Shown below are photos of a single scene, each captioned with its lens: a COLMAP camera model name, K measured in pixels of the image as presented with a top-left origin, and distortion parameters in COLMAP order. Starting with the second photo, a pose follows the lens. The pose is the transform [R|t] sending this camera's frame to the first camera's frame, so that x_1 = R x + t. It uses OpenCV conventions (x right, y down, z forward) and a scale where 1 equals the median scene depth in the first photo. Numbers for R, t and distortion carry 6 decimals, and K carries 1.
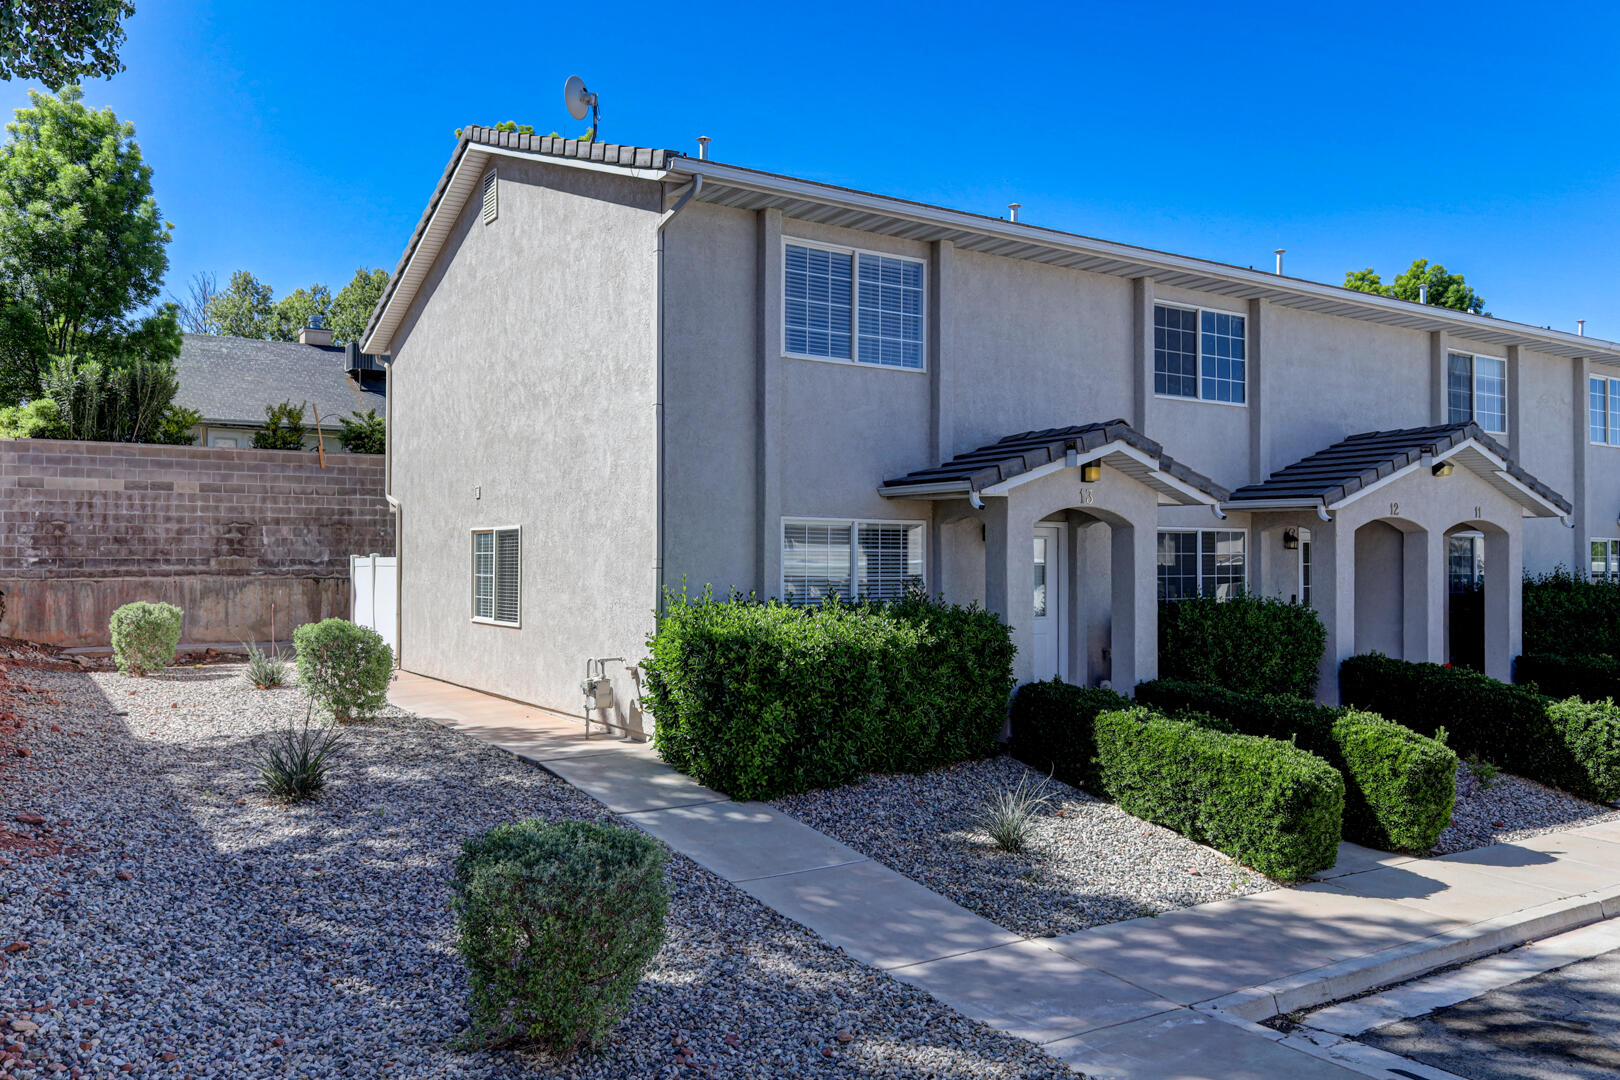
lens RADIAL K [[1235.0, 0, 809.8], [0, 1235.0, 484.3], [0, 0, 1]] dist [0.001890, -0.000446]
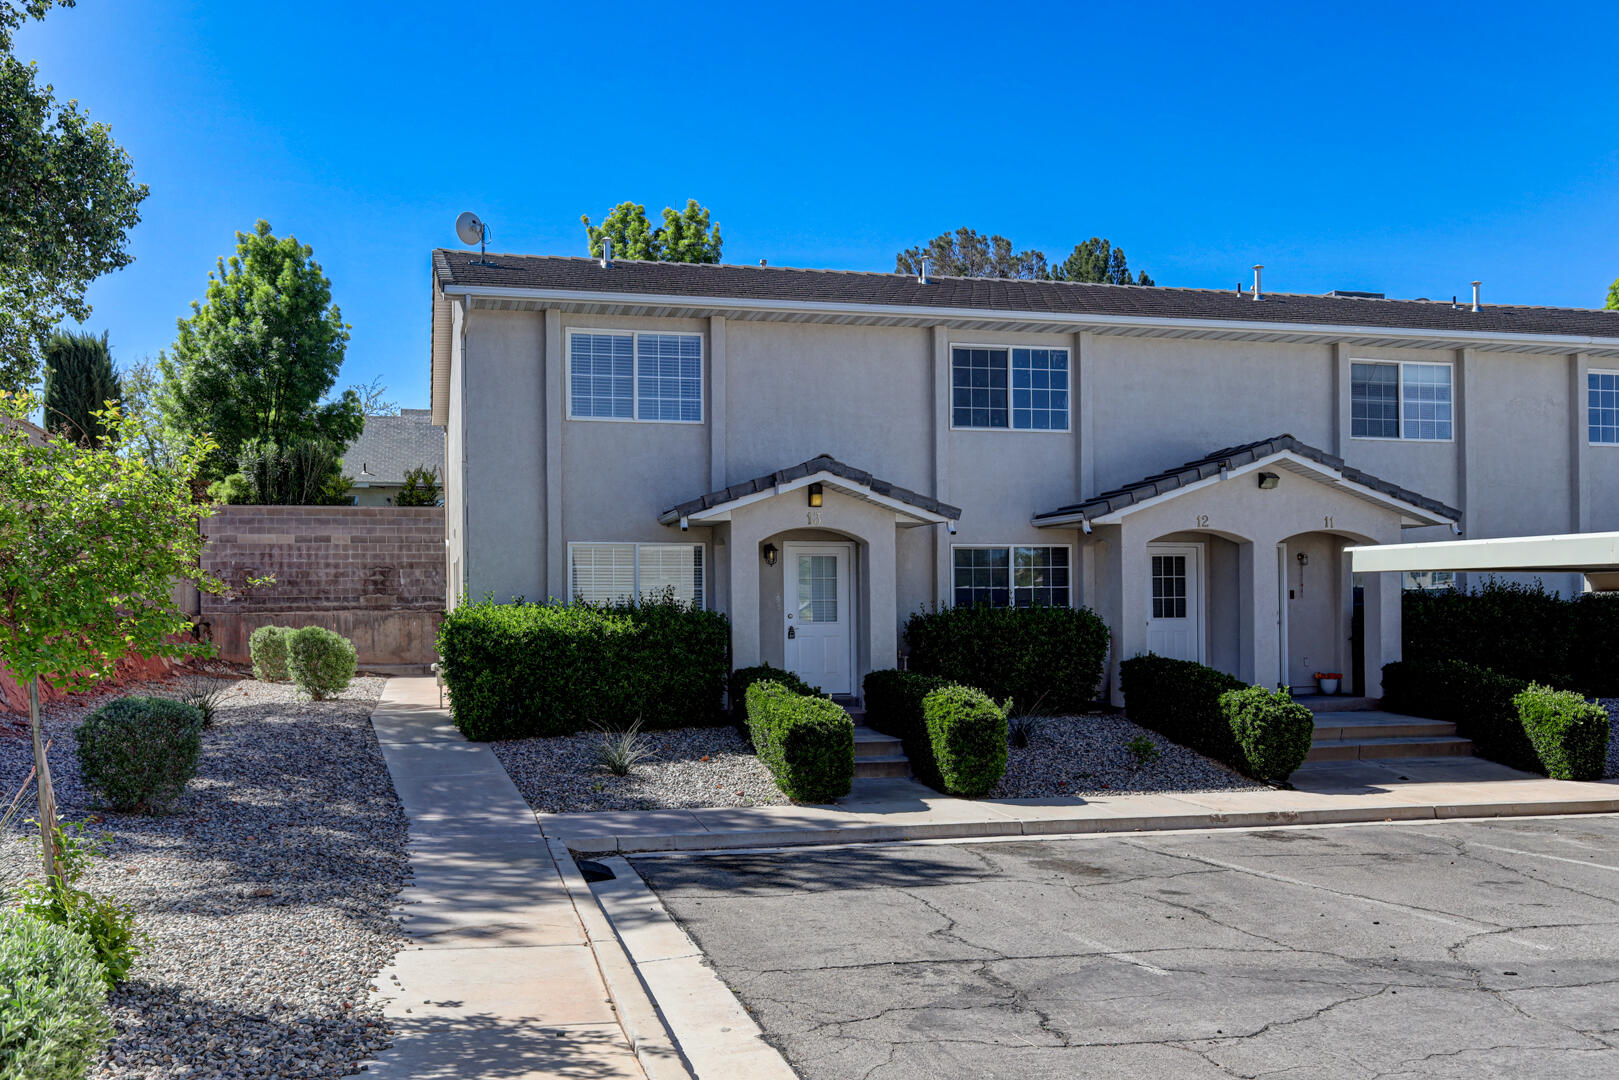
lens RADIAL K [[1426.8, 0, 809.5], [0, 1426.8, 540.0], [0, 0, 1]] dist [0.007433, 0.002365]
pose [[0.943553, -0.030665, -0.329798, 0.427390], [0.032182, 0.999482, -0.000859, 0.020041], [0.329654, -0.009803, 0.944051, -0.207429]]
